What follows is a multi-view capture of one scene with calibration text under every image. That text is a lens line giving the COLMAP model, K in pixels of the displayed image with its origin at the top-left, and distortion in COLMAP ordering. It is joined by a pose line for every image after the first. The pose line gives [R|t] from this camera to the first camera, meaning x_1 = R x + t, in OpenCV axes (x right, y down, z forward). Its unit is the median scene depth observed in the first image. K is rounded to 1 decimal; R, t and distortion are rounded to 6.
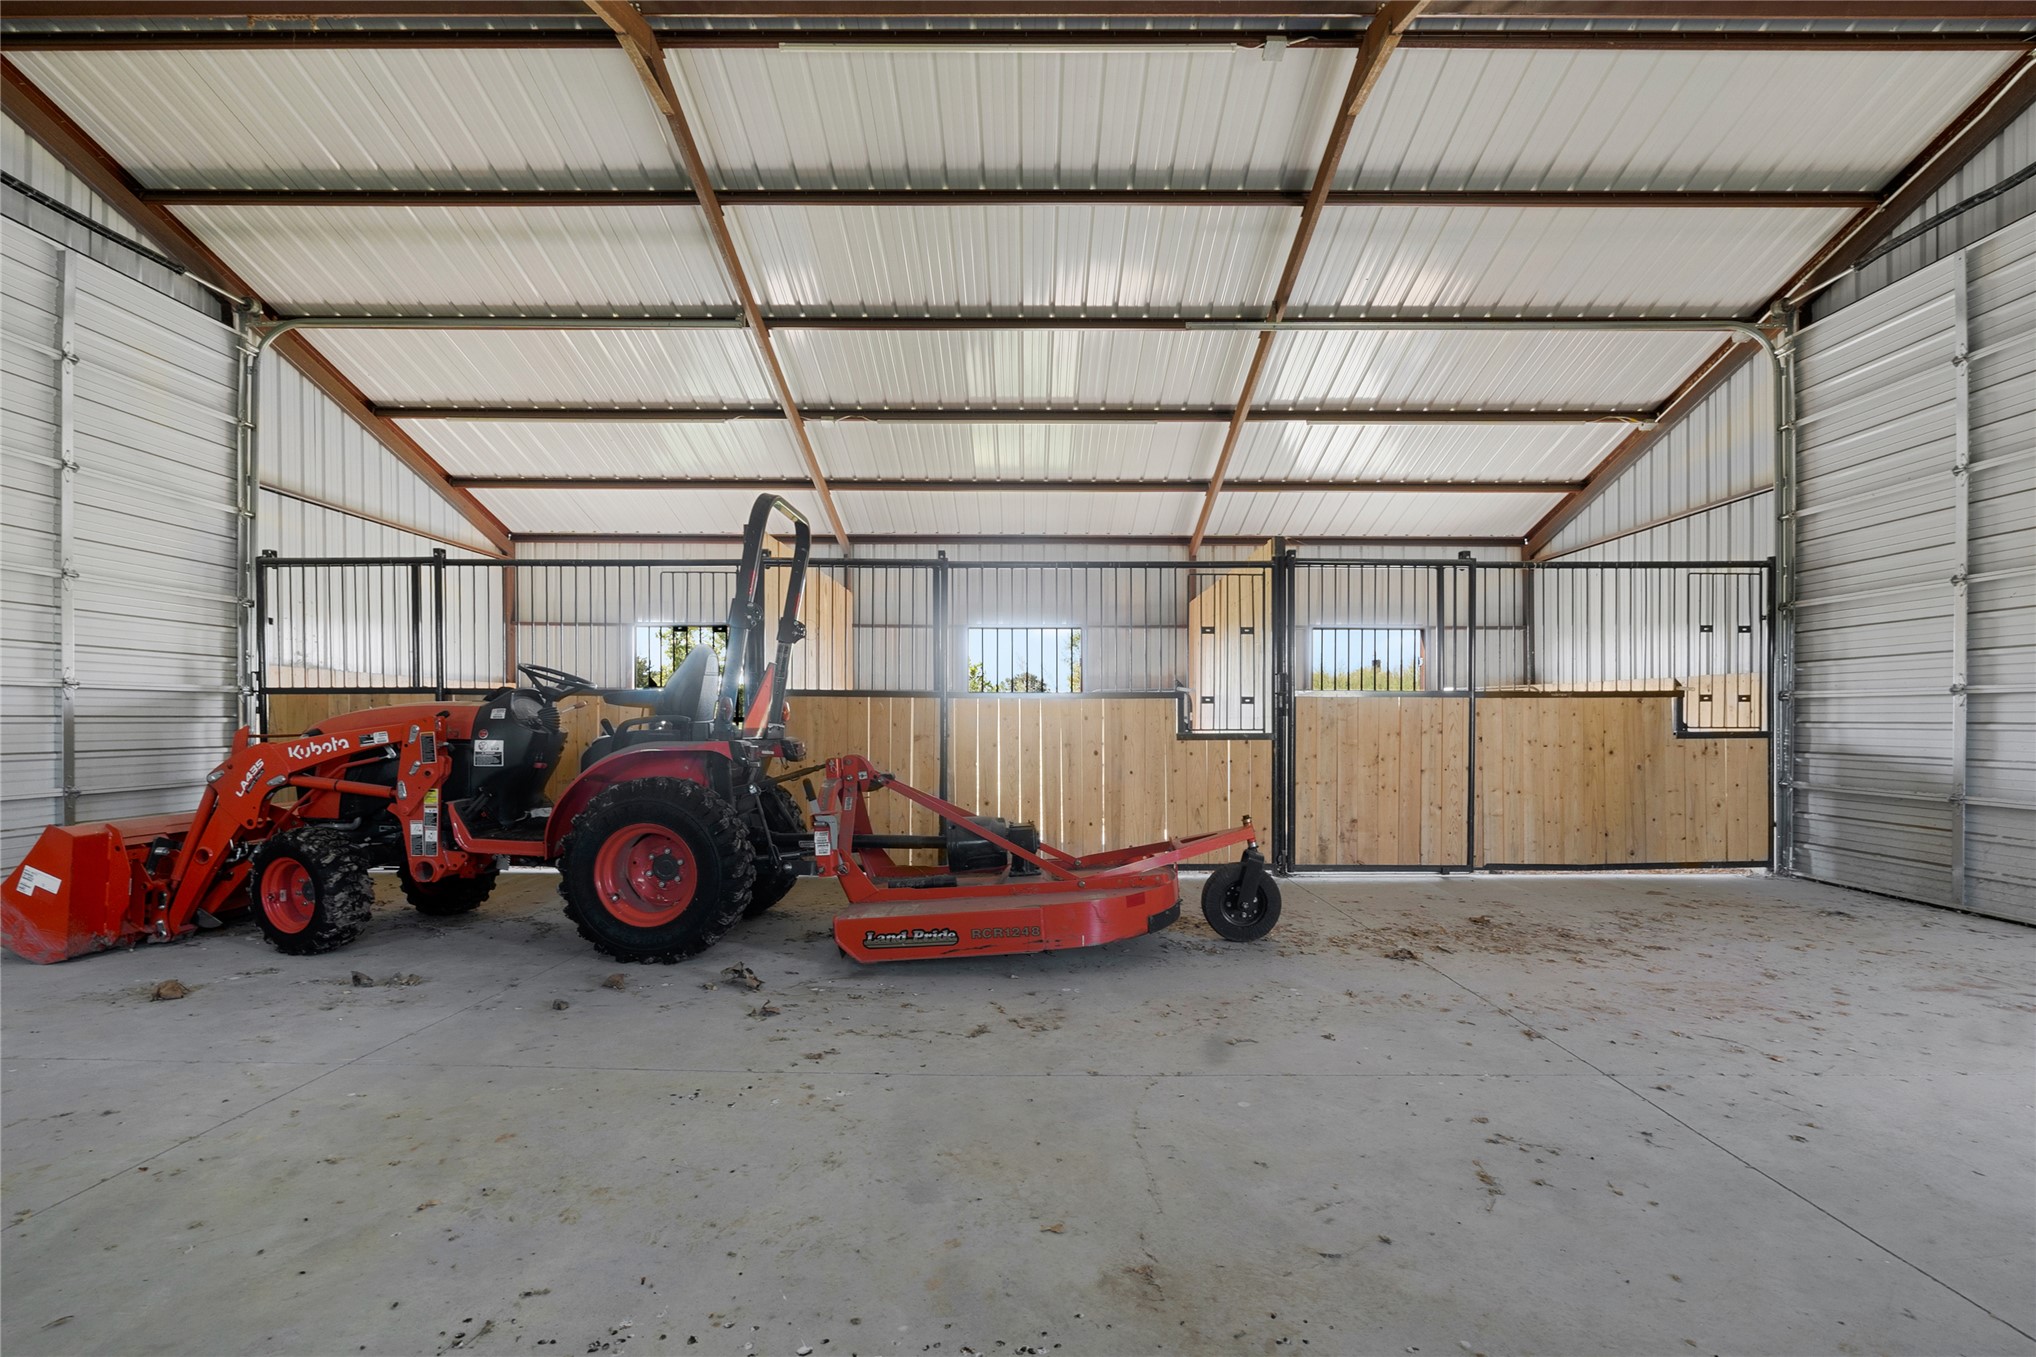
lens RADIAL K [[945.2, 0, 1021.9], [0, 945.2, 717.7], [0, 0, 1]] dist [-0.002384, -0.000857]
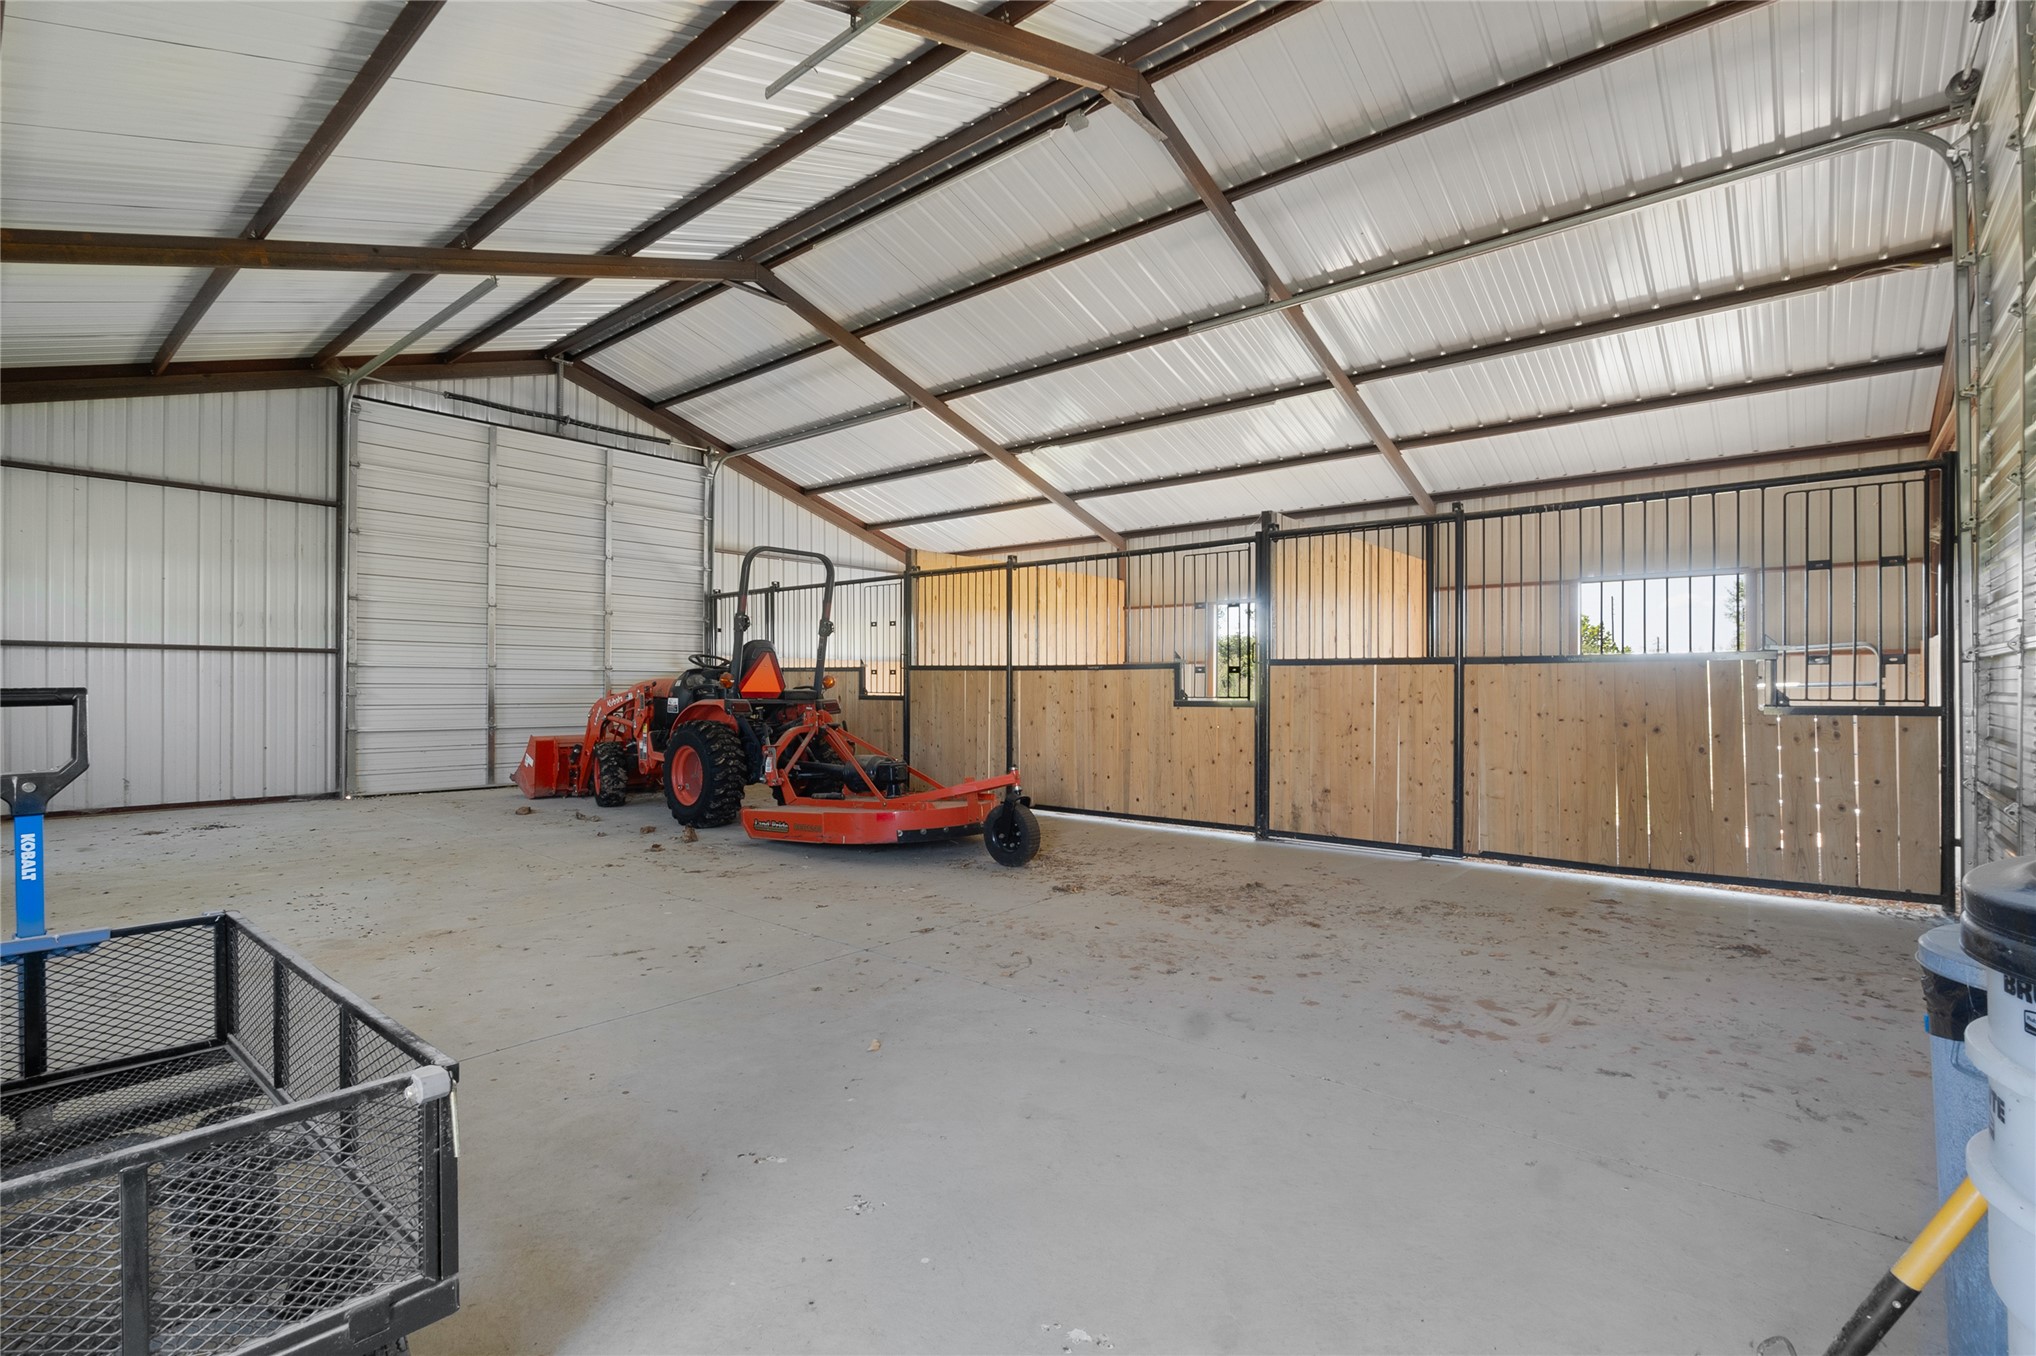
lens RADIAL K [[931.7, 0, 1018.0], [0, 931.7, 678.0], [0, 0, 1]] dist [0.015802, -0.000037]
pose [[0.761719, -0.003358, -0.647899, 0.739337], [0.002268, 0.999994, -0.002516, -0.007260], [0.647904, 0.000447, 0.761722, 0.044438]]
